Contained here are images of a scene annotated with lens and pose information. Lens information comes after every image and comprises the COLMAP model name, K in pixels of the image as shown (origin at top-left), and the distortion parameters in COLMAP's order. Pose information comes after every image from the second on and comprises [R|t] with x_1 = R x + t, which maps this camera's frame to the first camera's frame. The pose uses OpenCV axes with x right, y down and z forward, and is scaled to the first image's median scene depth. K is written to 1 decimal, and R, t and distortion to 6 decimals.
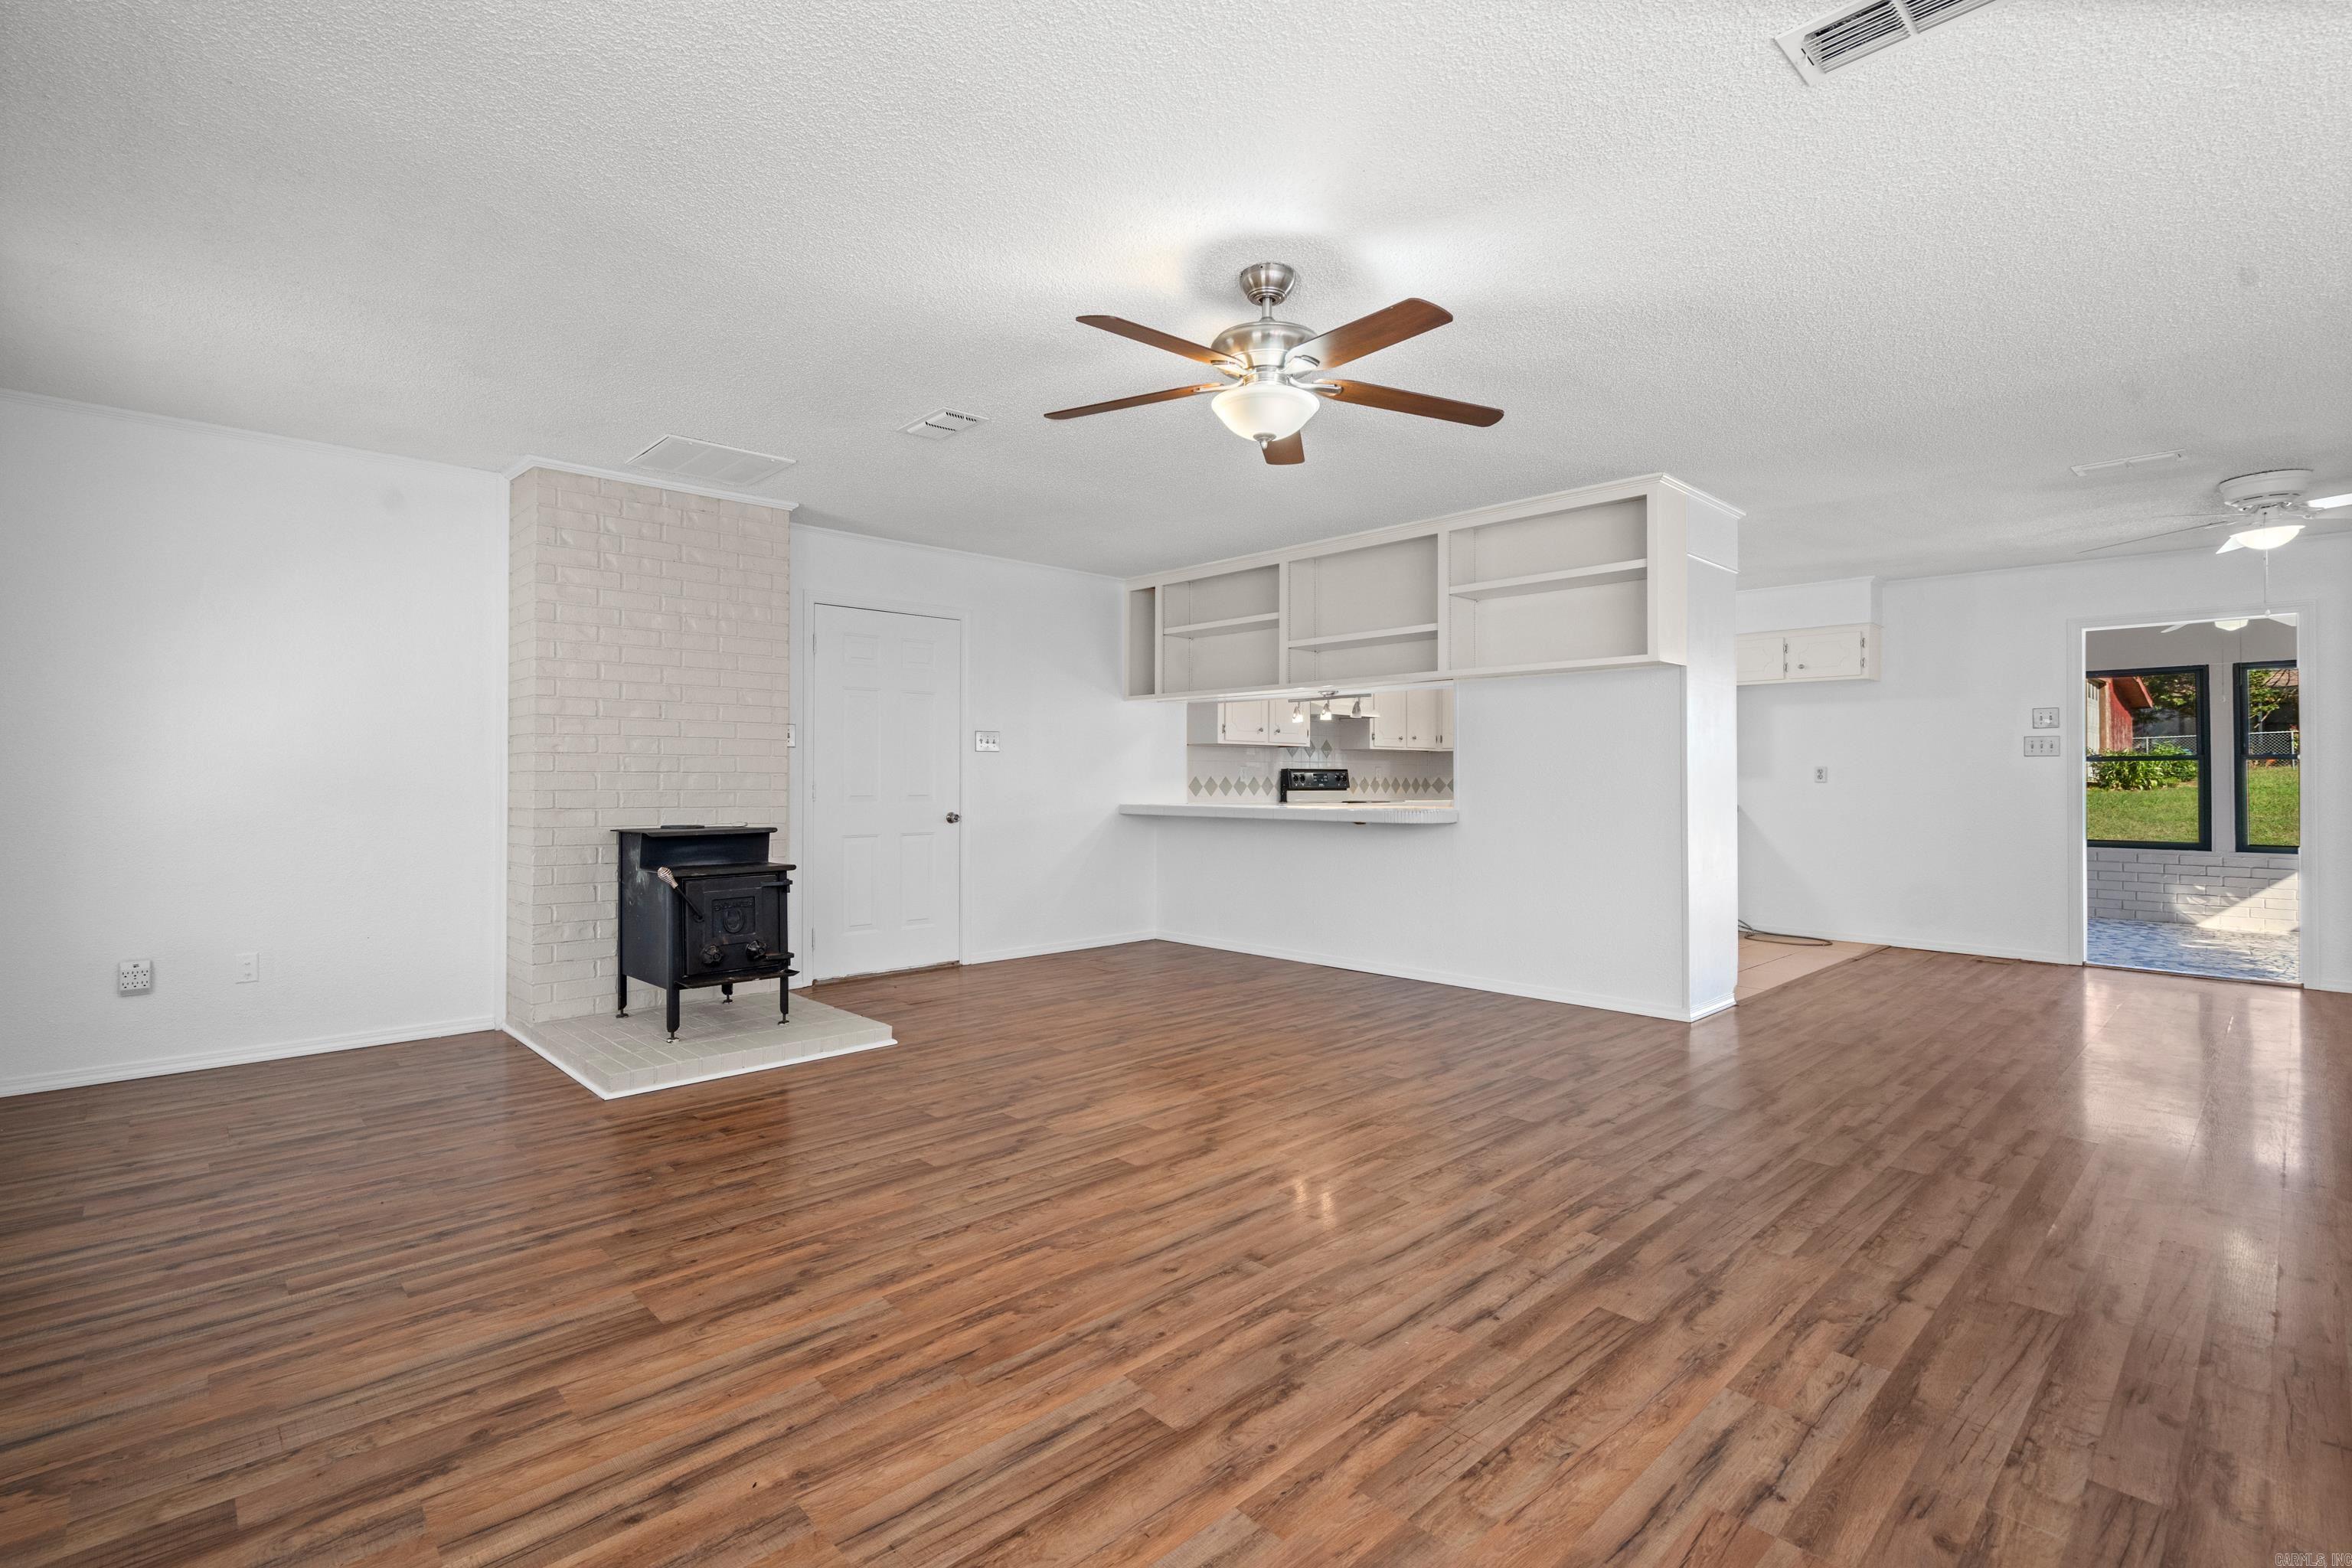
lens RADIAL K [[1073.1, 0, 1162.0], [0, 1073.1, 768.0], [0, 0, 1]] dist [-0.007631, 0.003322]
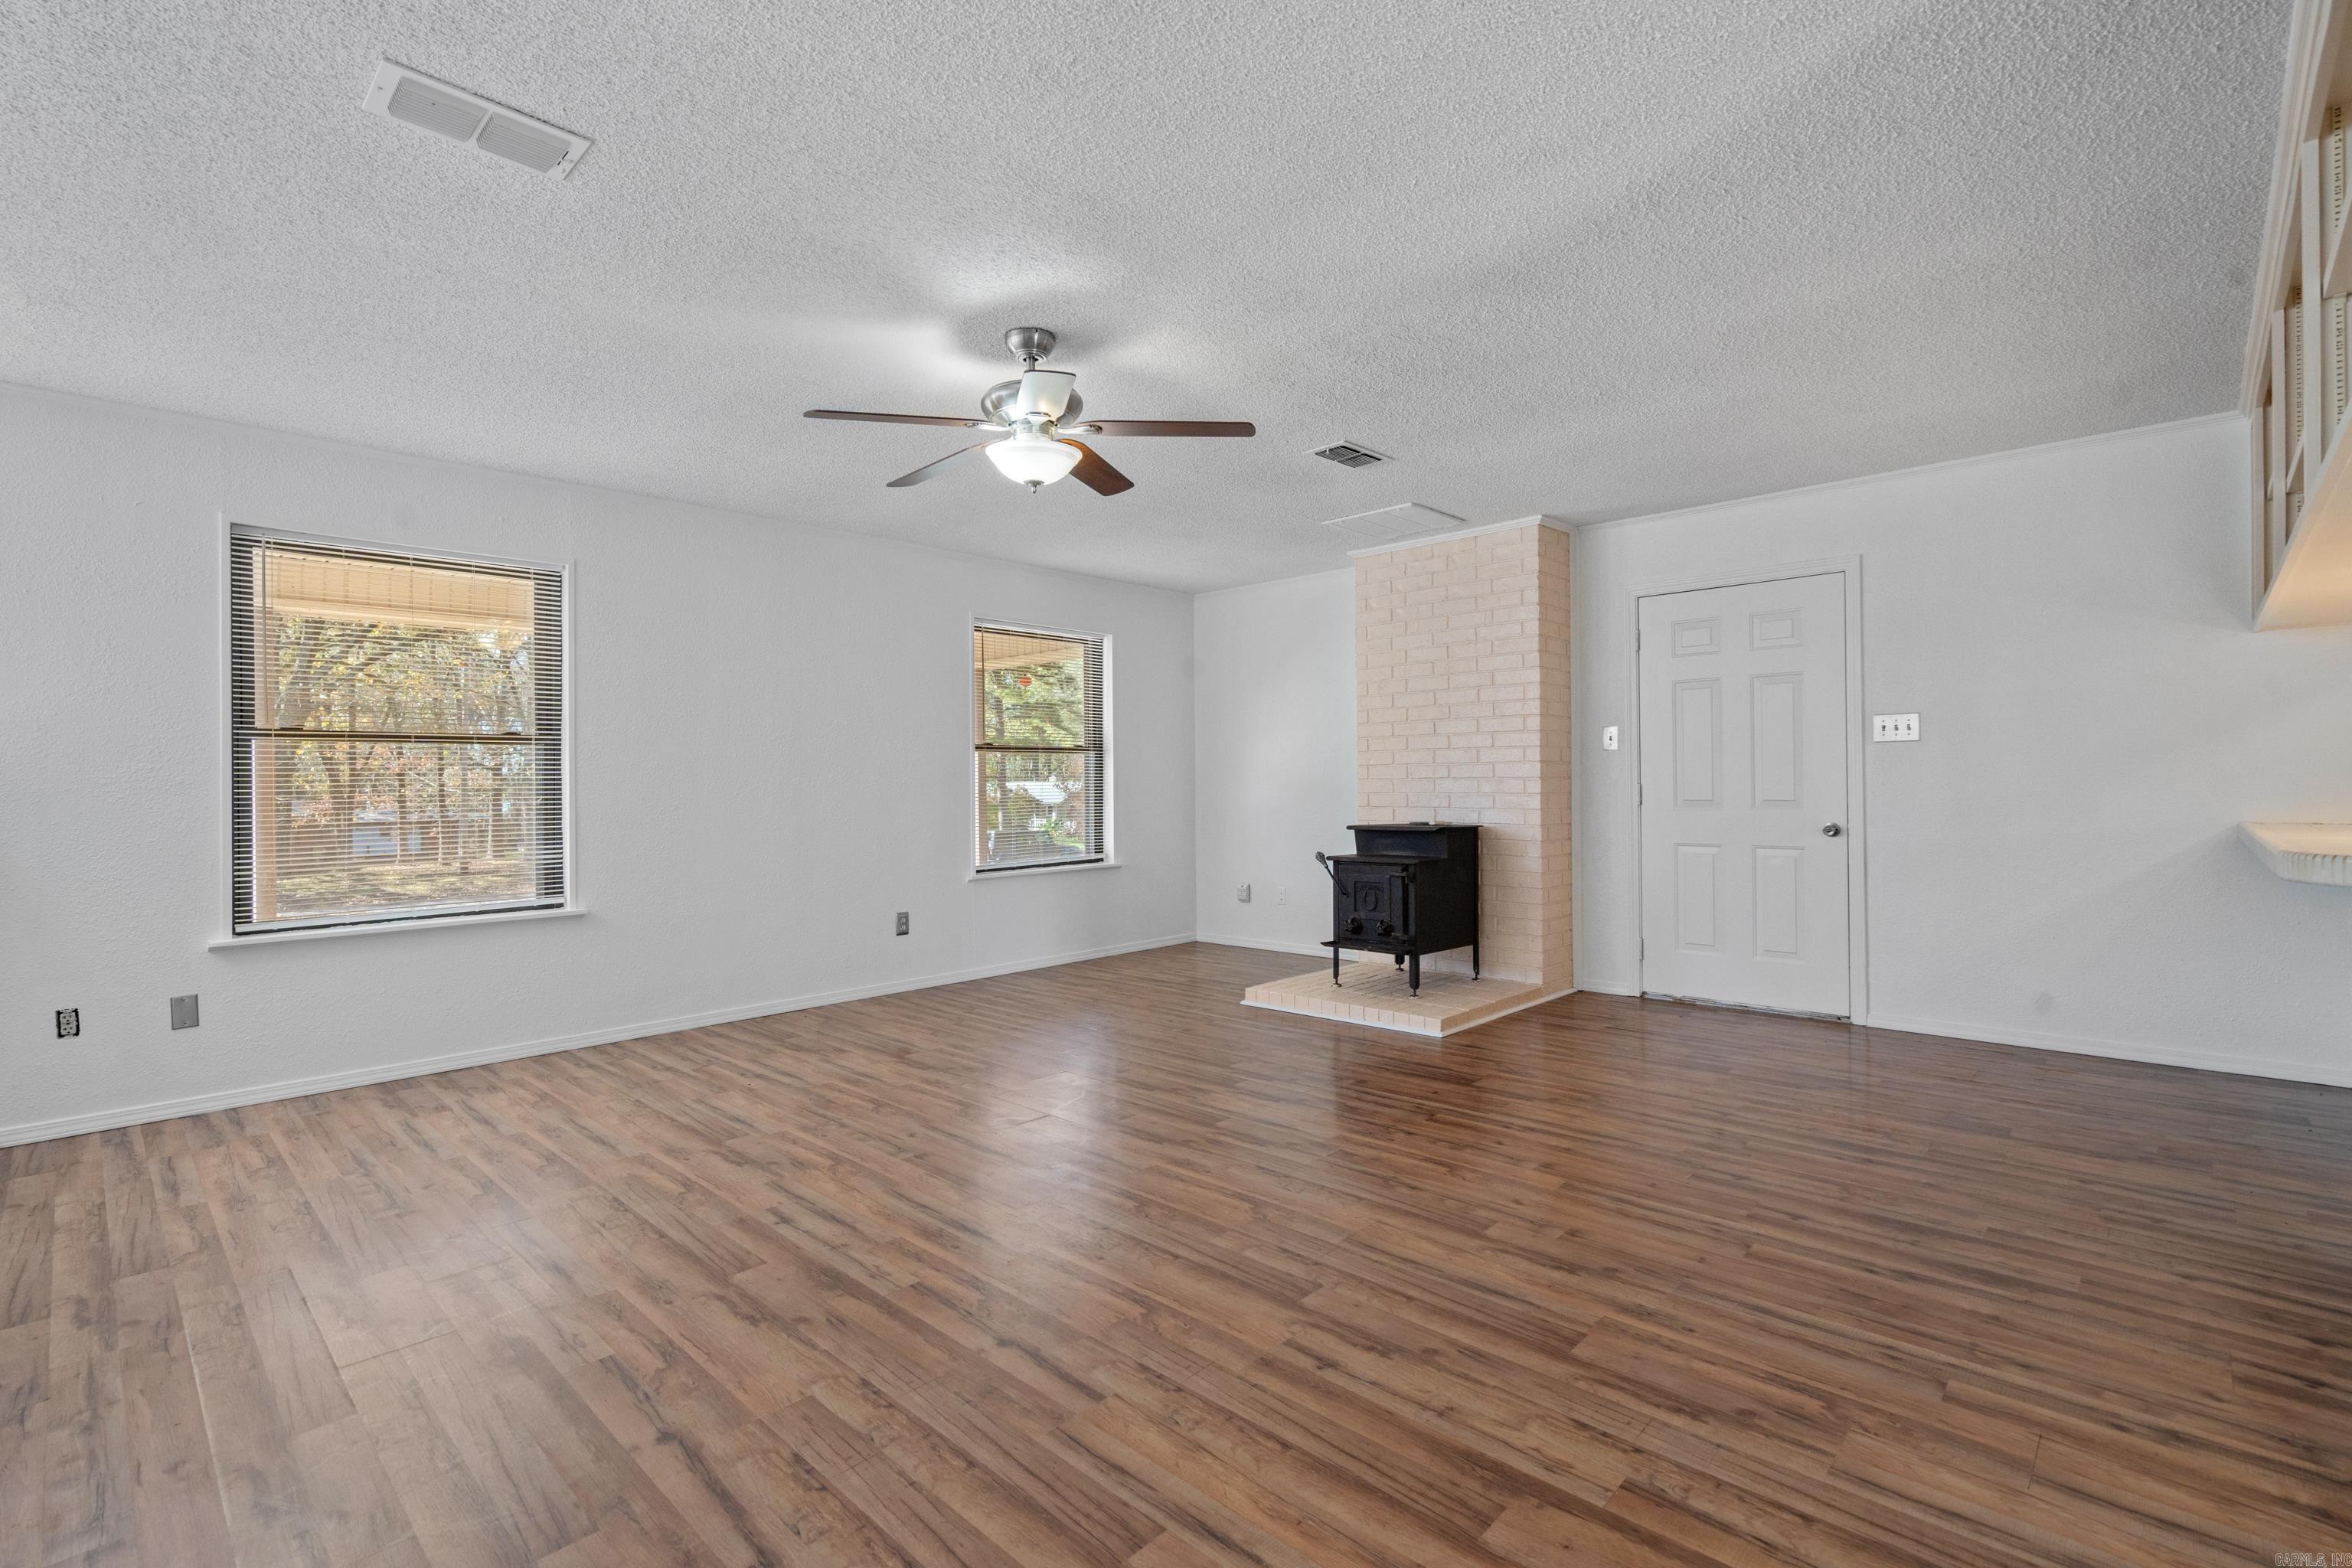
lens RADIAL K [[1073.1, 0, 1173.9], [0, 1073.1, 788.0], [0, 0, 1]] dist [-0.007631, 0.003322]
pose [[0.052029, 0.001429, -0.998645, 1.069984], [0.019677, 0.999803, 0.002455, 0.010011], [0.998452, -0.019778, 0.051991, 0.953079]]
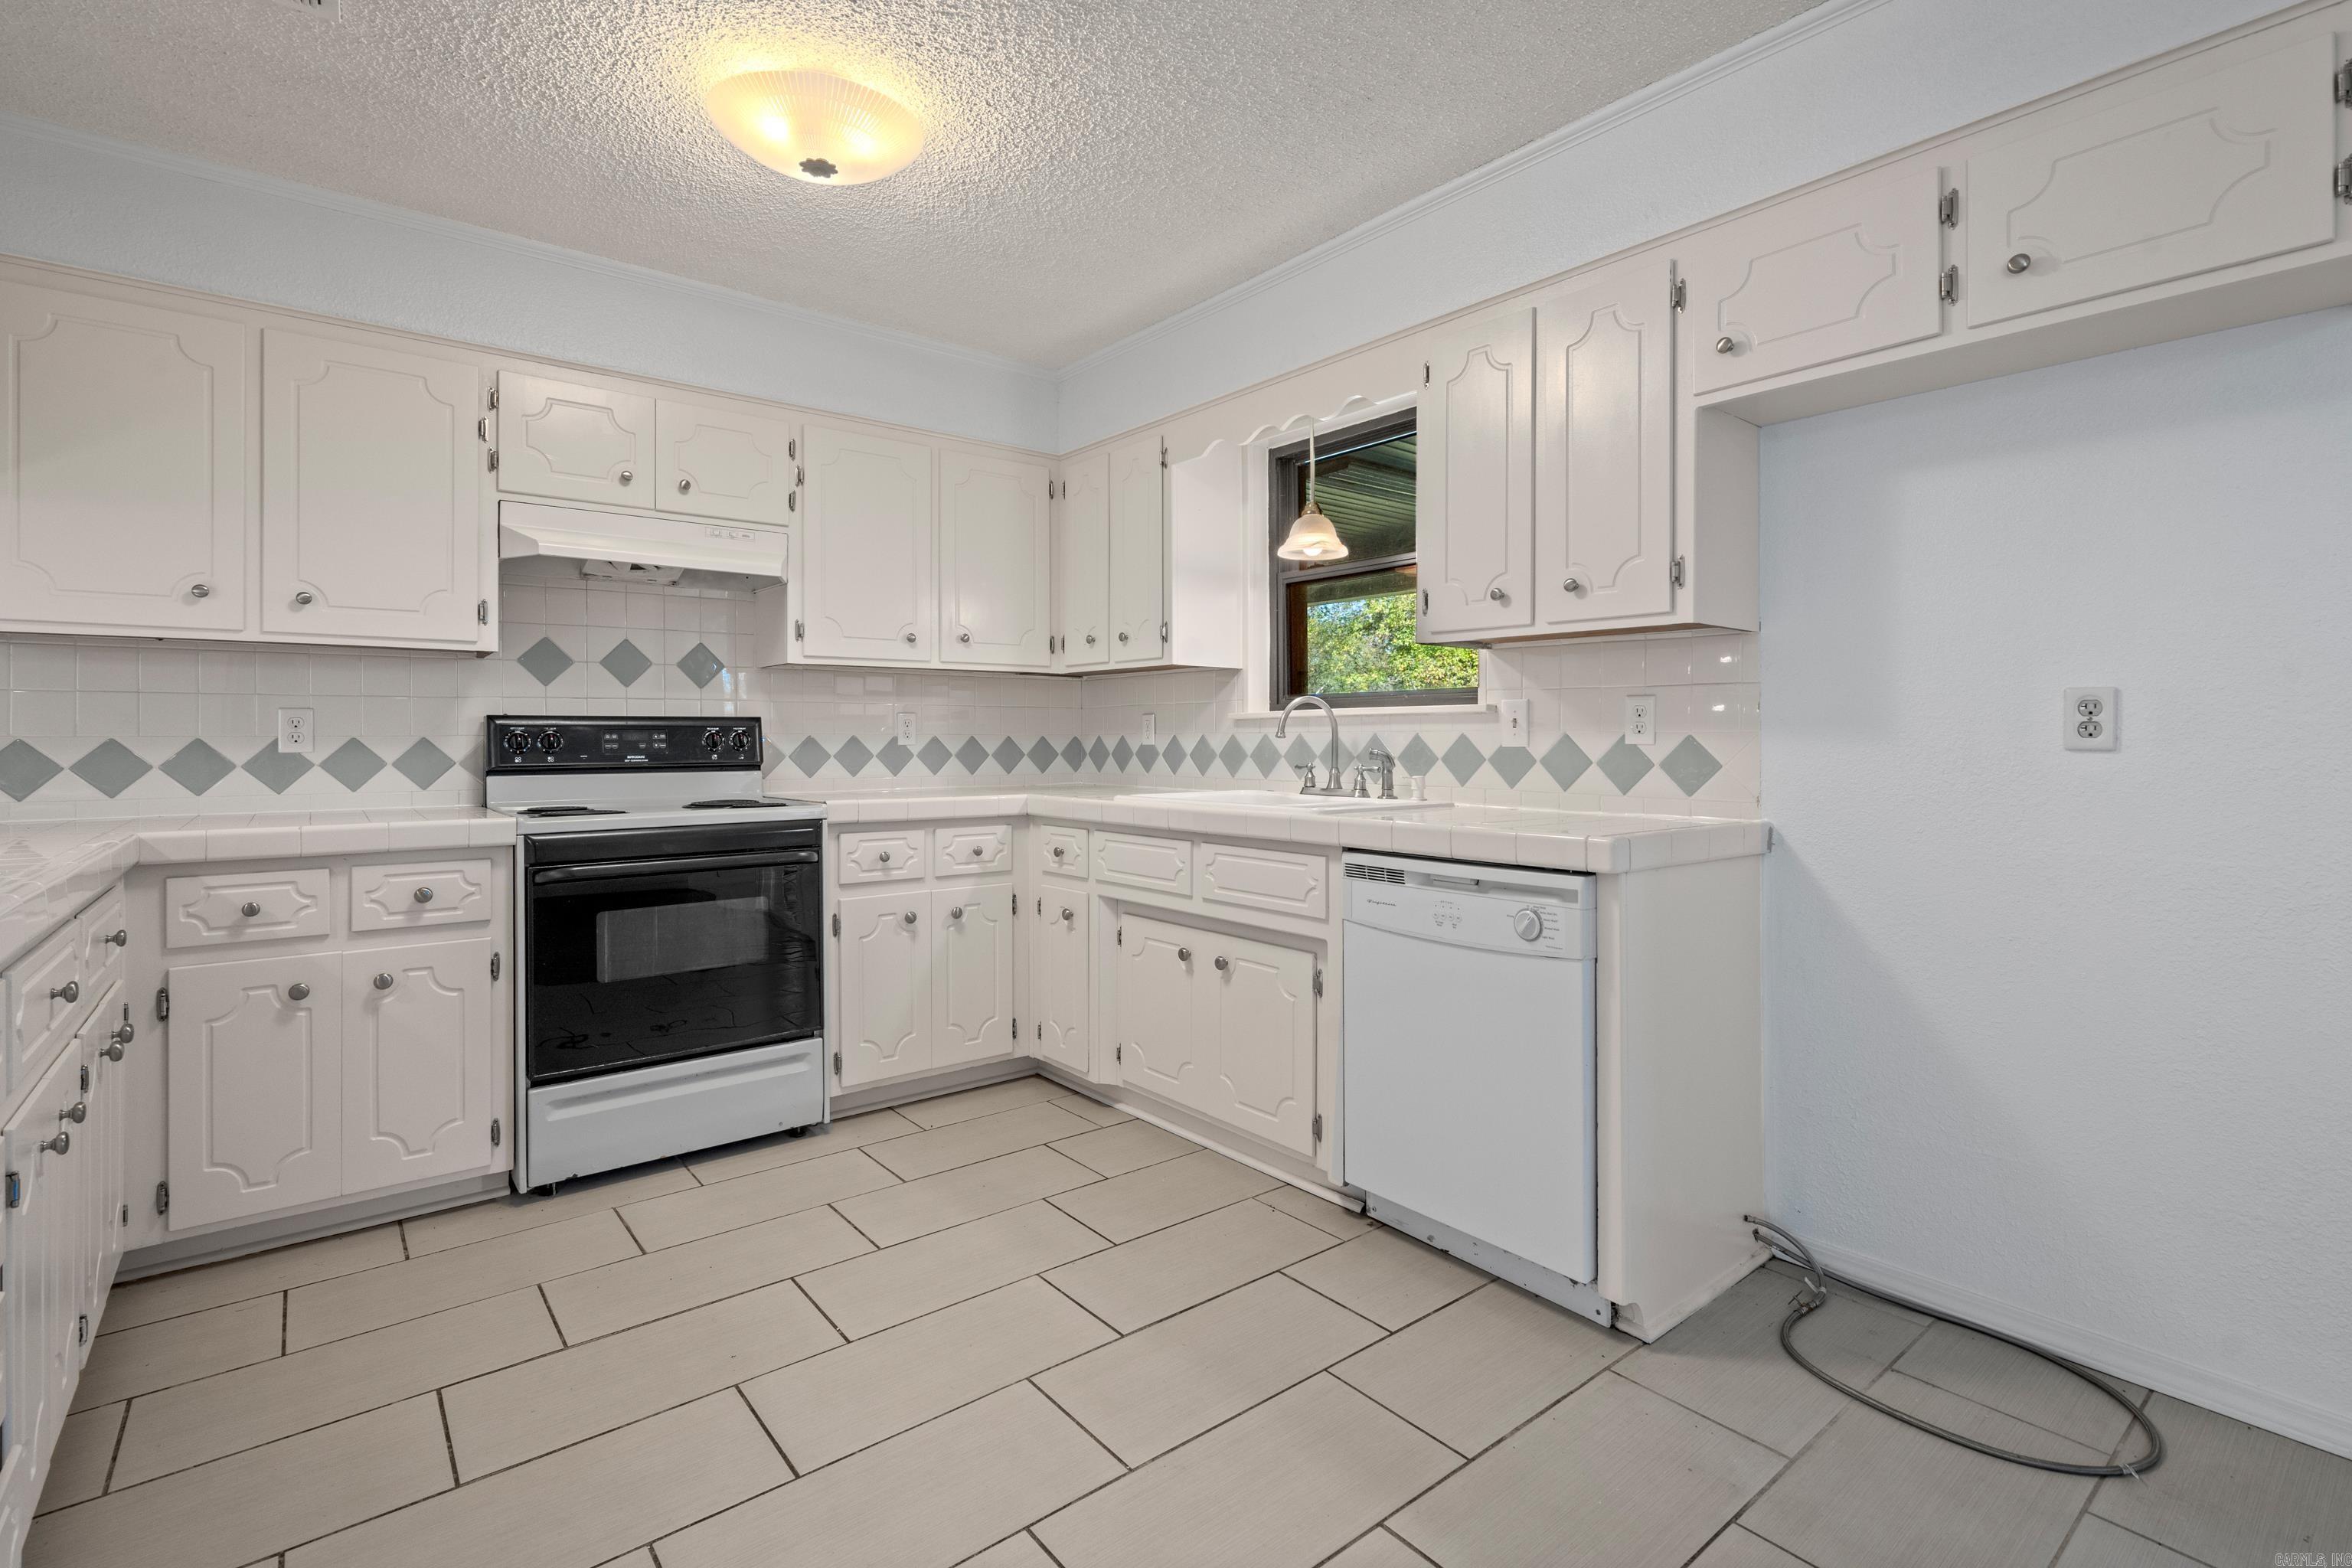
lens RADIAL K [[1073.1, 0, 1164.5], [0, 1073.1, 732.9], [0, 0, 1]] dist [-0.007631, 0.003322]
pose [[0.996538, -0.006104, -0.082918, 0.971220], [0.006600, 0.999962, 0.005704, 0.014973], [0.082880, -0.006231, 0.996540, 1.698784]]
